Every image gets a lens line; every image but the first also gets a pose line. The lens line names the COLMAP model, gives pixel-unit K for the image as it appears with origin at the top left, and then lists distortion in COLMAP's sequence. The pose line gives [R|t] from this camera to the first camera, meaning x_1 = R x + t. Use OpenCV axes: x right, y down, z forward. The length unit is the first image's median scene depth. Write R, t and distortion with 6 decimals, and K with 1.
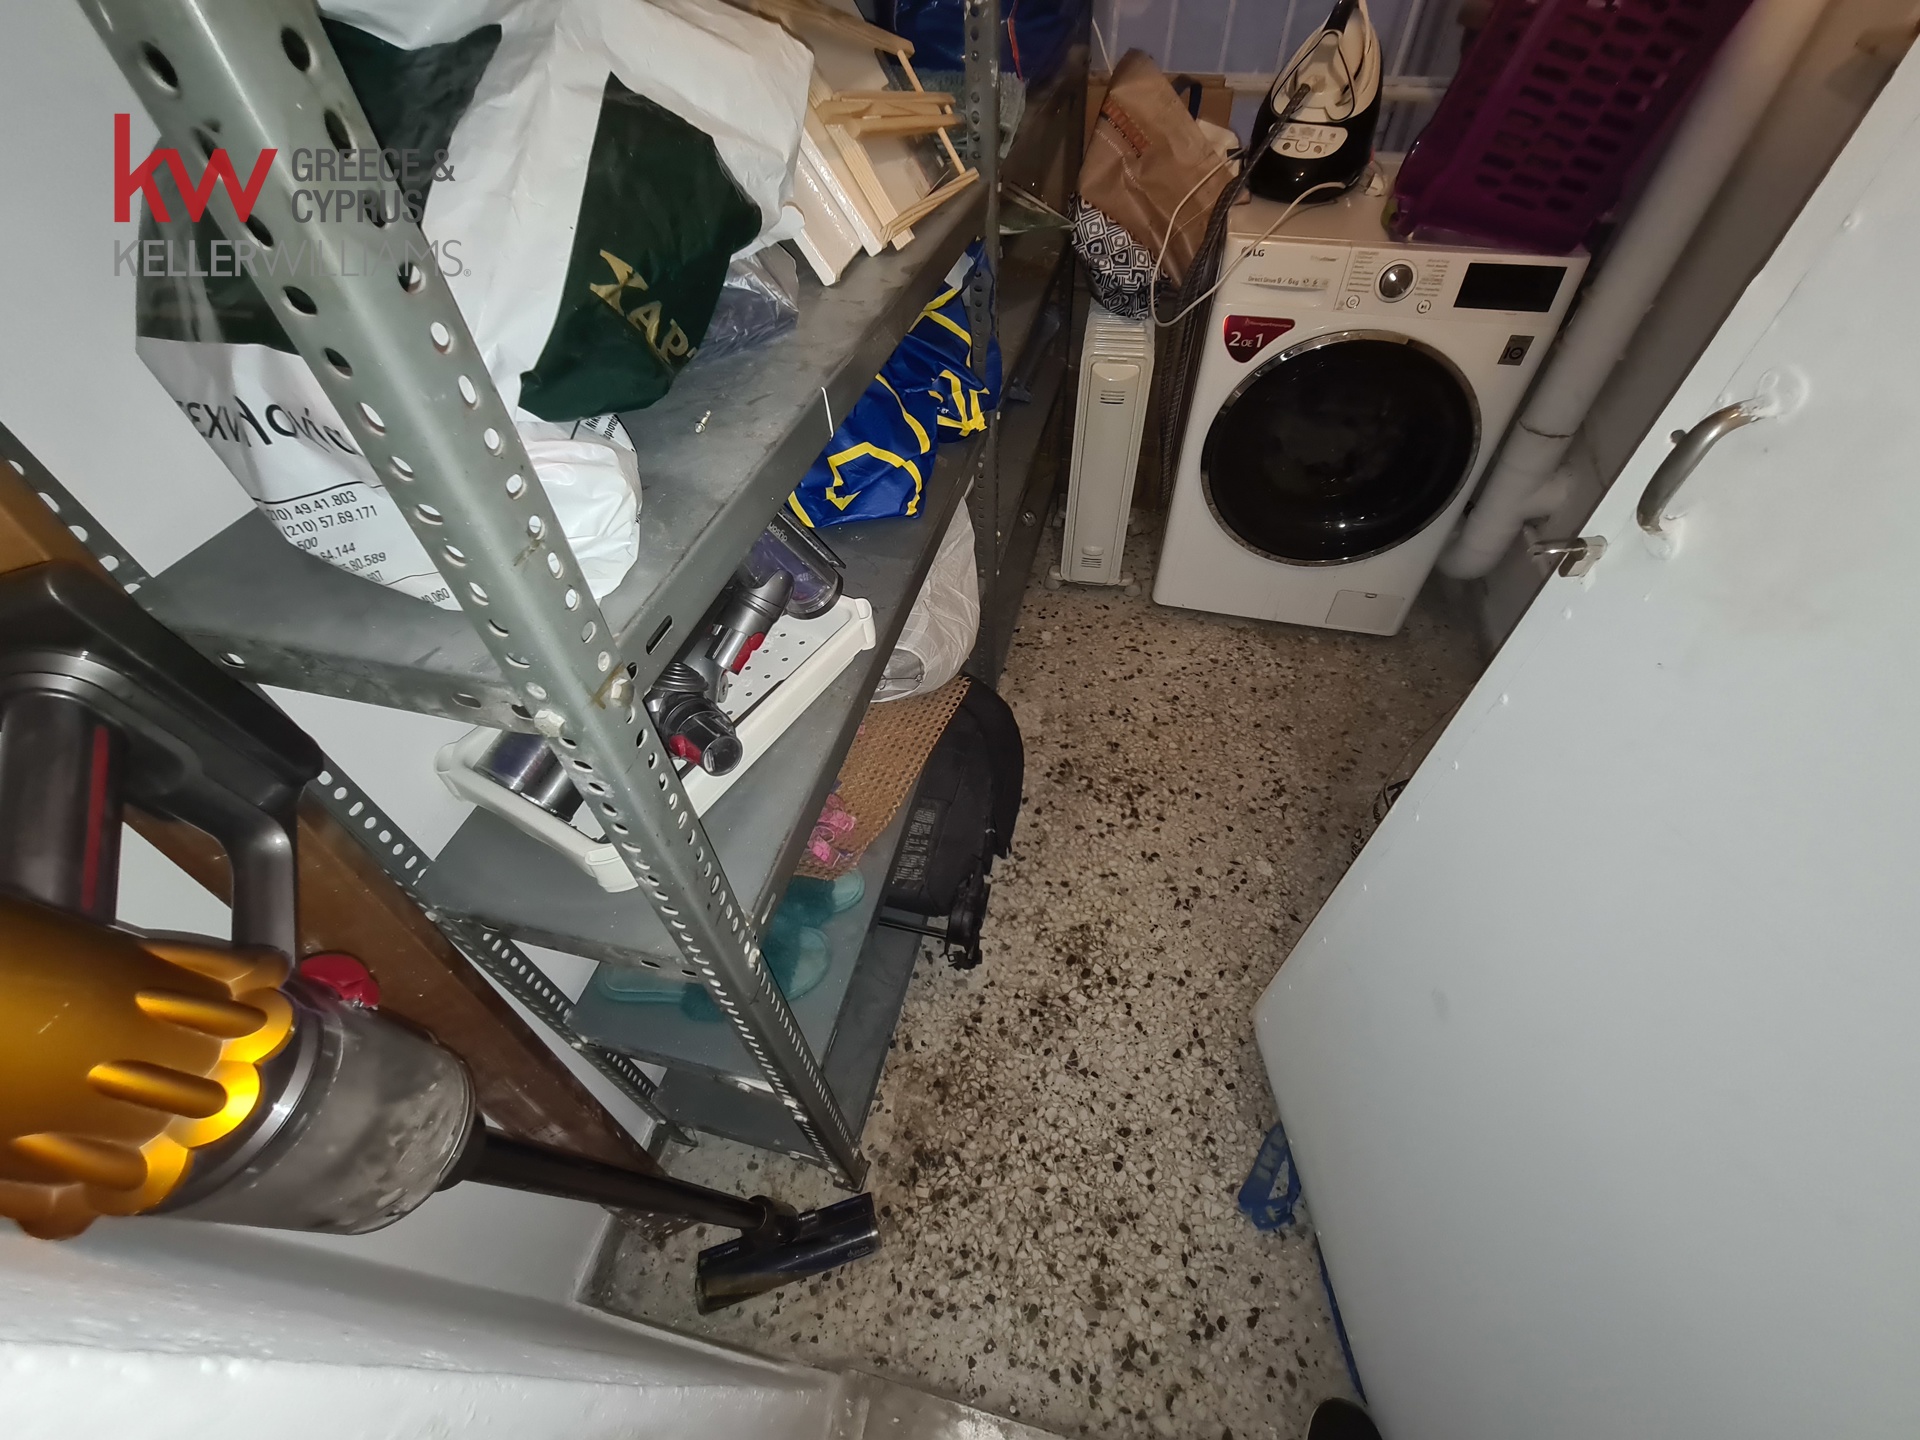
lens RADIAL K [[782.5, 0, 961.9], [0, 782.5, 722.2], [0, 0, 1]] dist [-0.000933, -0.000700]
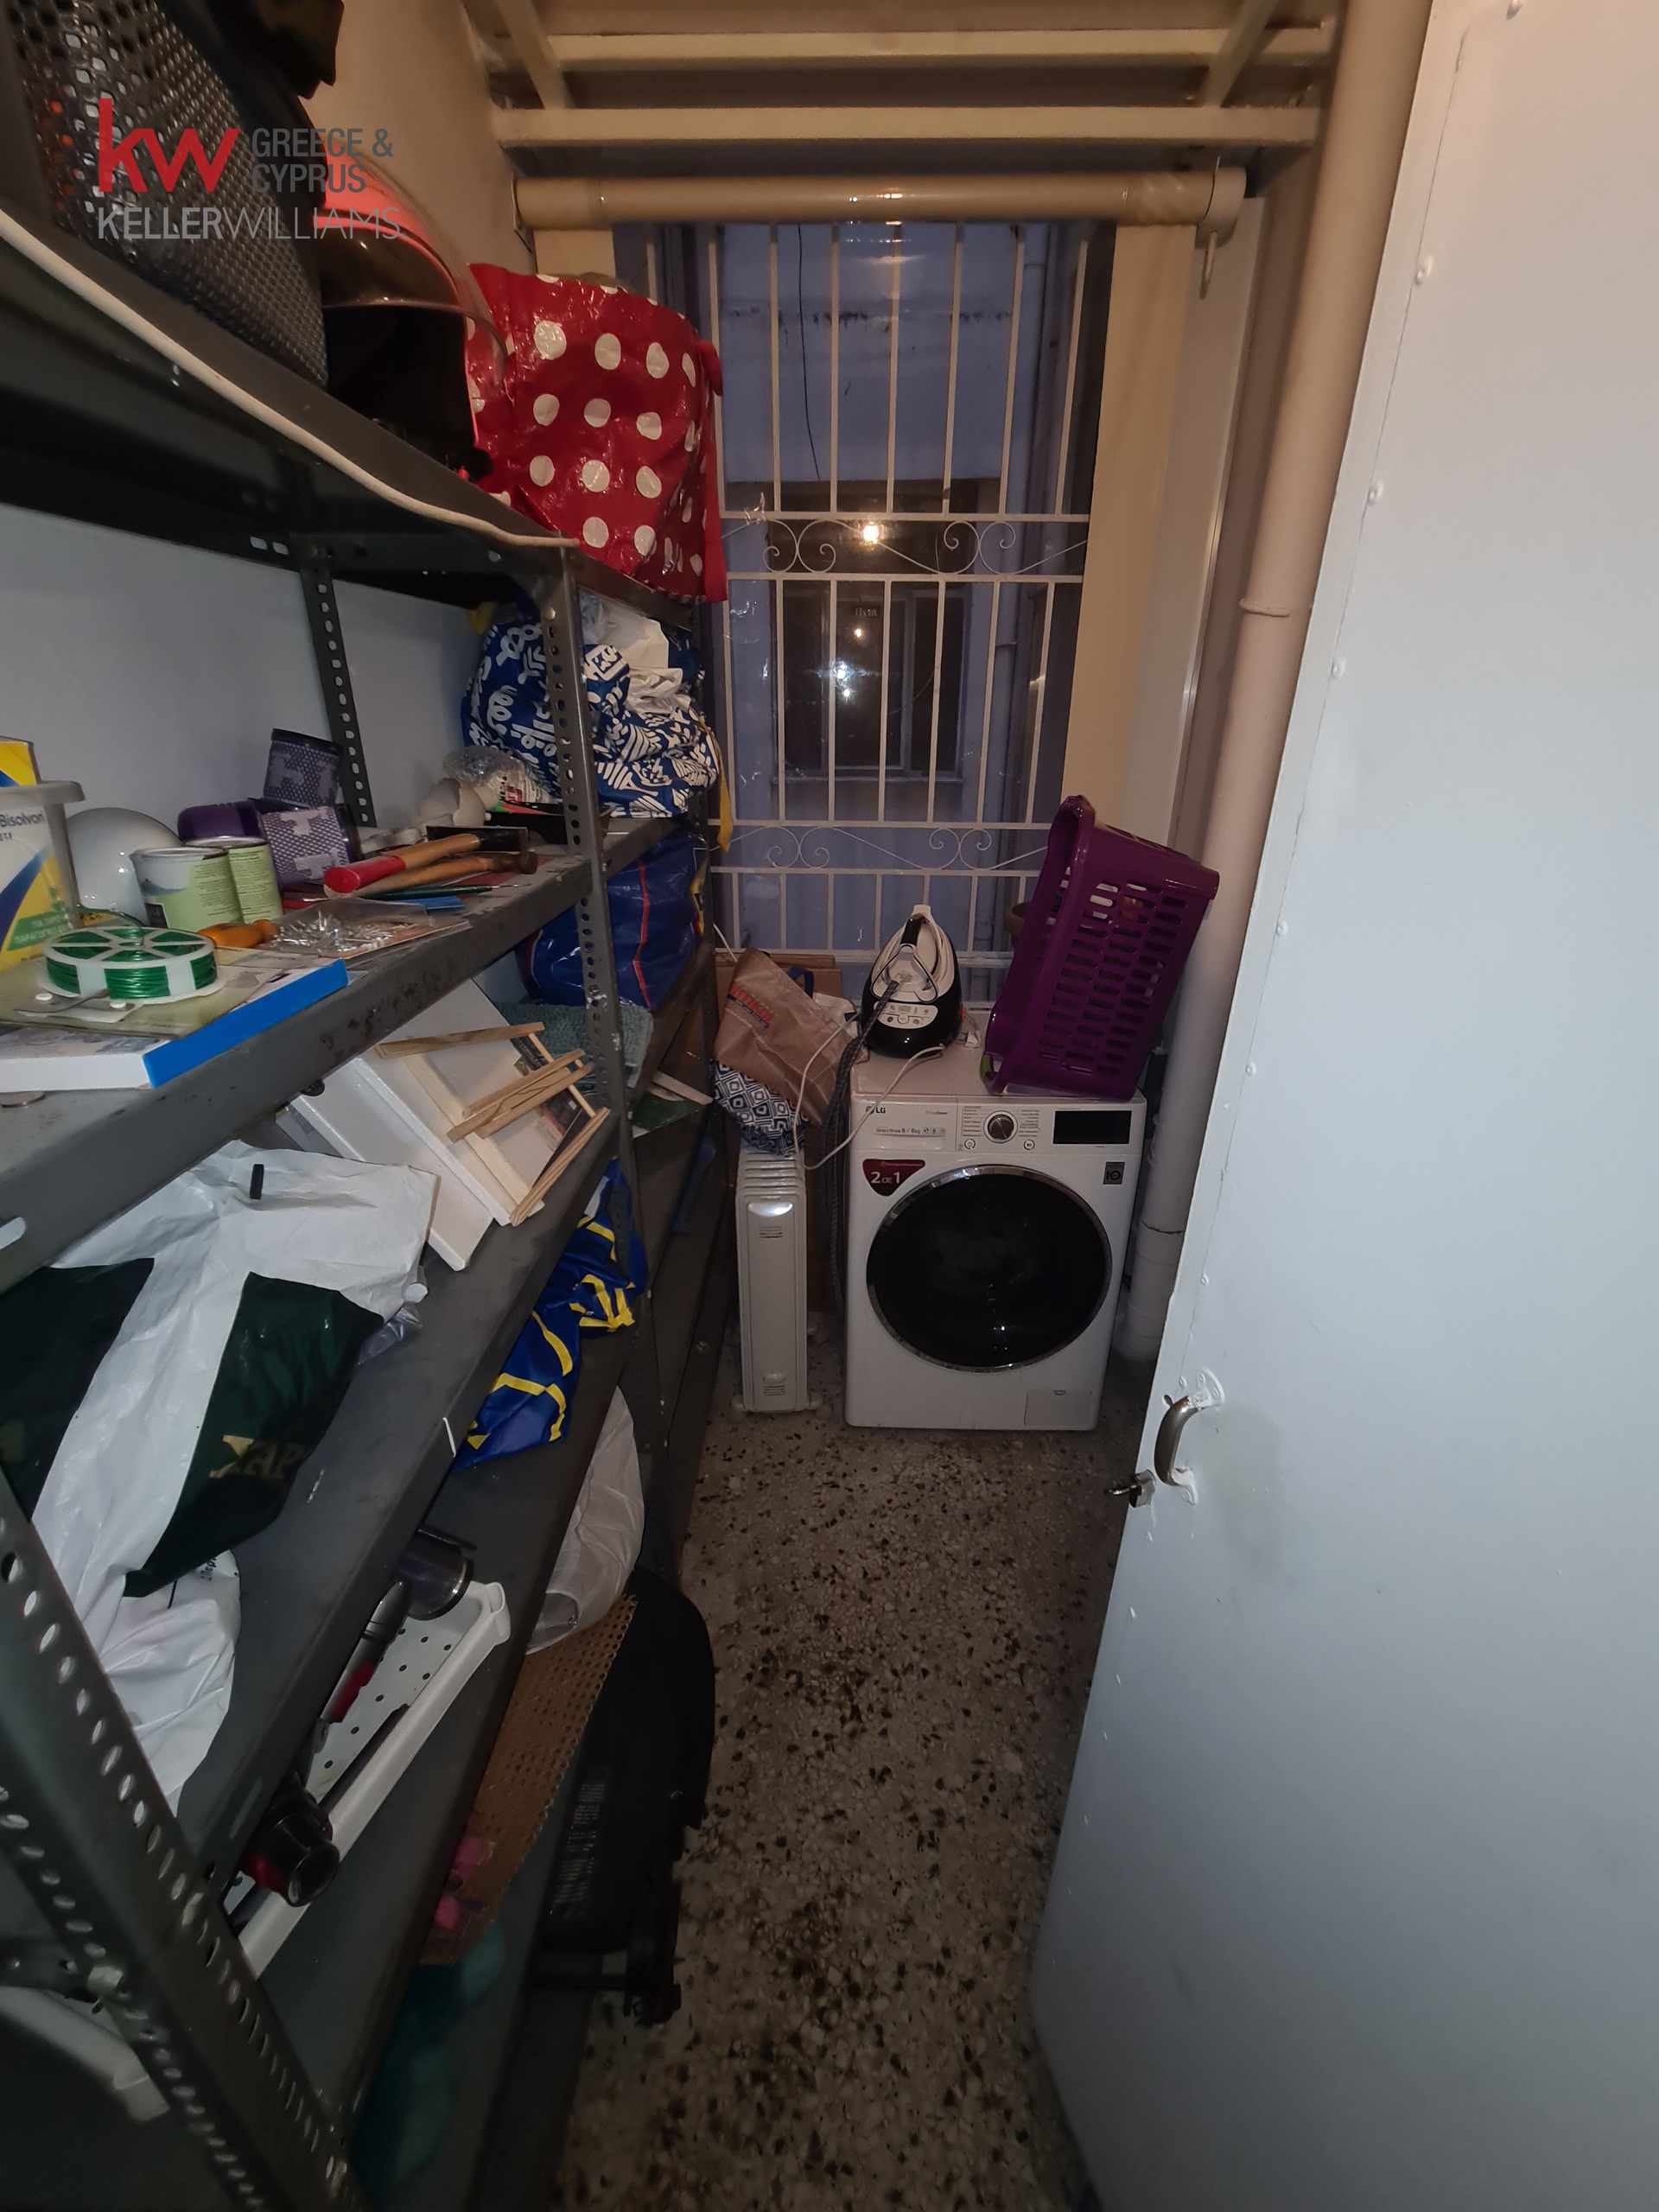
lens RADIAL K [[901.5, 0, 831.2], [0, 901.5, 1113.0], [0, 0, 1]] dist [-0.000933, -0.000700]
pose [[0.975416, -0.067204, 0.209874, 0.043586], [0.146958, 0.908048, -0.392239, -0.109022], [-0.164216, 0.413439, 0.895601, -0.143598]]
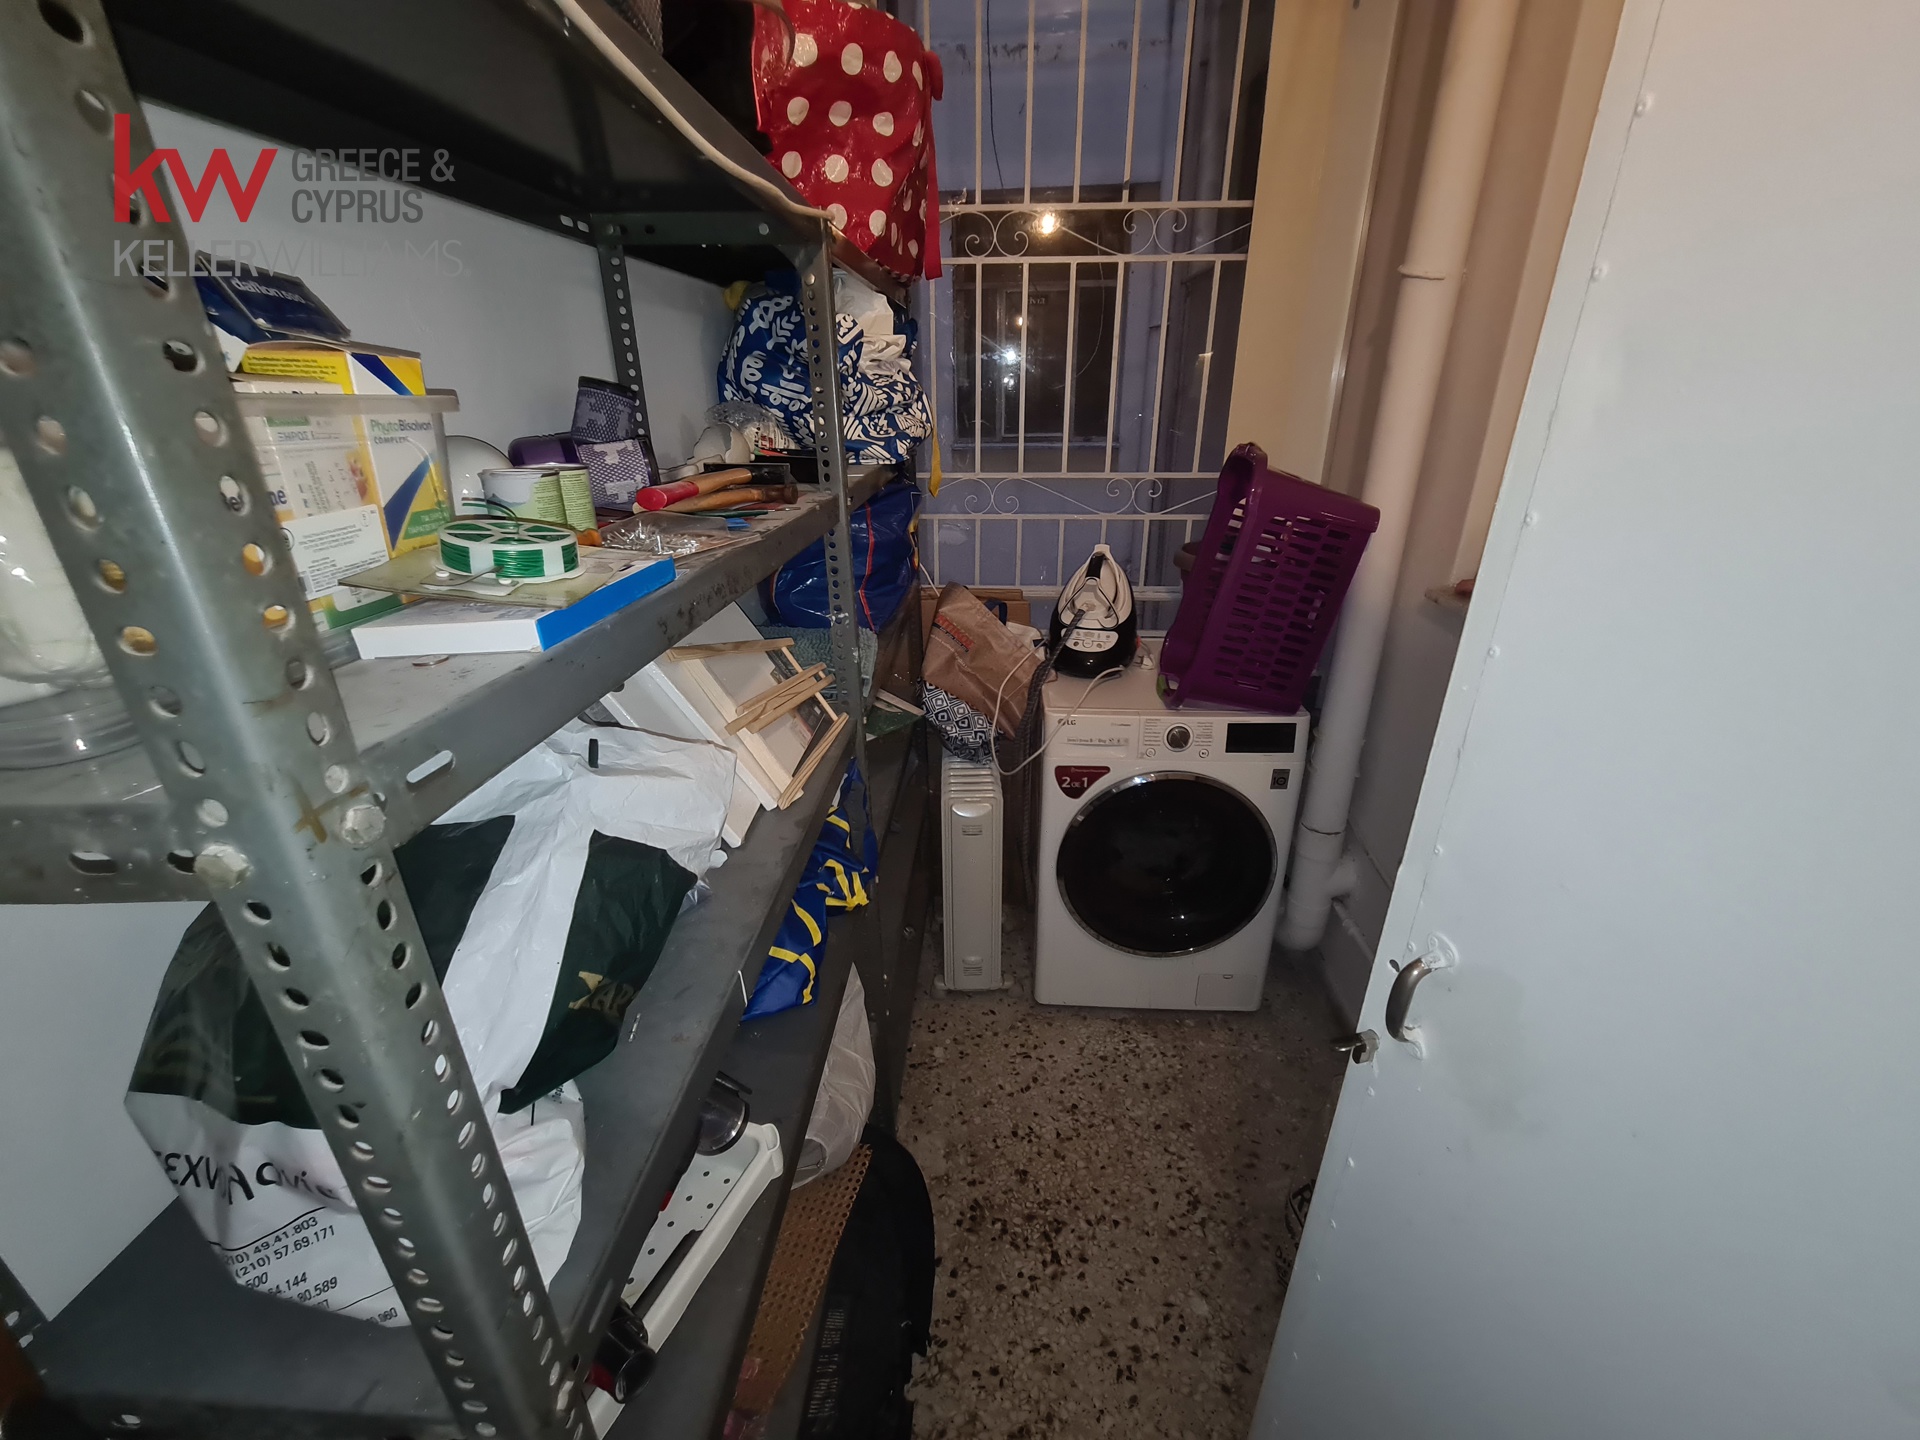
lens RADIAL K [[782.5, 0, 962.3], [0, 782.5, 726.2], [0, 0, 1]] dist [-0.000933, -0.000700]
pose [[0.983065, -0.062398, 0.172305, -0.012253], [0.129588, 0.901524, -0.412871, -0.100835], [-0.129575, 0.428207, 0.894343, -0.110186]]
